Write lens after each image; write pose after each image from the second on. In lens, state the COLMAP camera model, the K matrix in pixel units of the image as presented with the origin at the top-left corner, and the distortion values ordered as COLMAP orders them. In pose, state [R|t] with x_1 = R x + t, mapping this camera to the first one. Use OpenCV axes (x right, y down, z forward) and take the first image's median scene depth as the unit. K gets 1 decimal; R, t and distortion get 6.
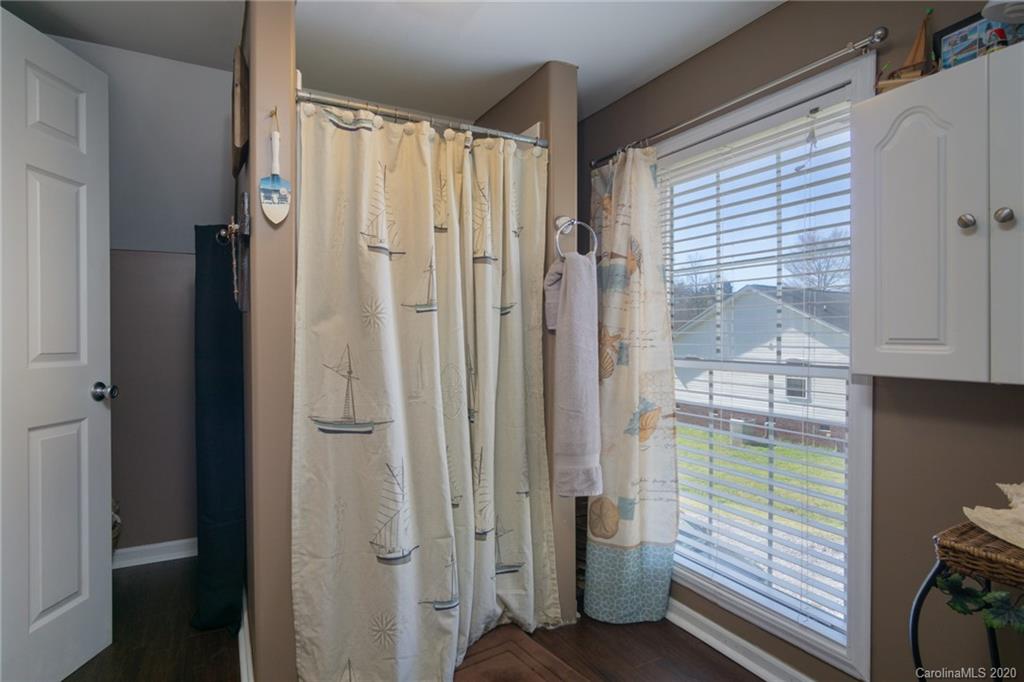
lens RADIAL K [[543.2, 0, 511.7], [0, 543.2, 340.3], [0, 0, 1]] dist [-0.011335, 0.002868]
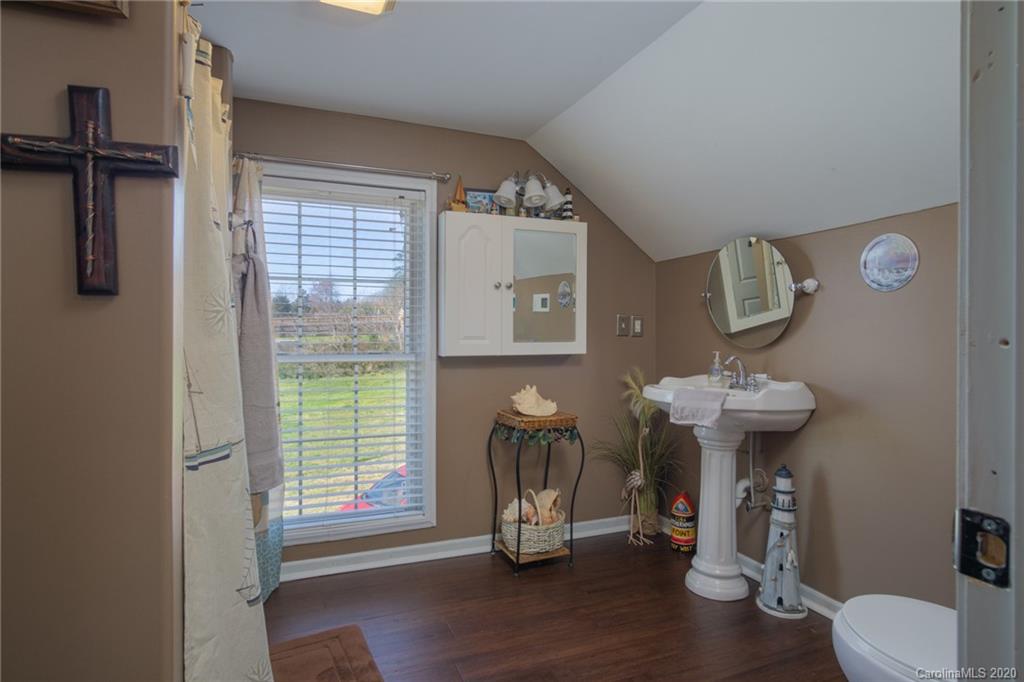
lens RADIAL K [[543.2, 0, 508.3], [0, 543.2, 337.4], [0, 0, 1]] dist [-0.011335, 0.002868]
pose [[0.098975, -0.005573, 0.995074, -1.025374], [0.005705, 0.999971, 0.005033, -0.007754], [-0.995074, 0.005179, 0.099003, 0.514415]]
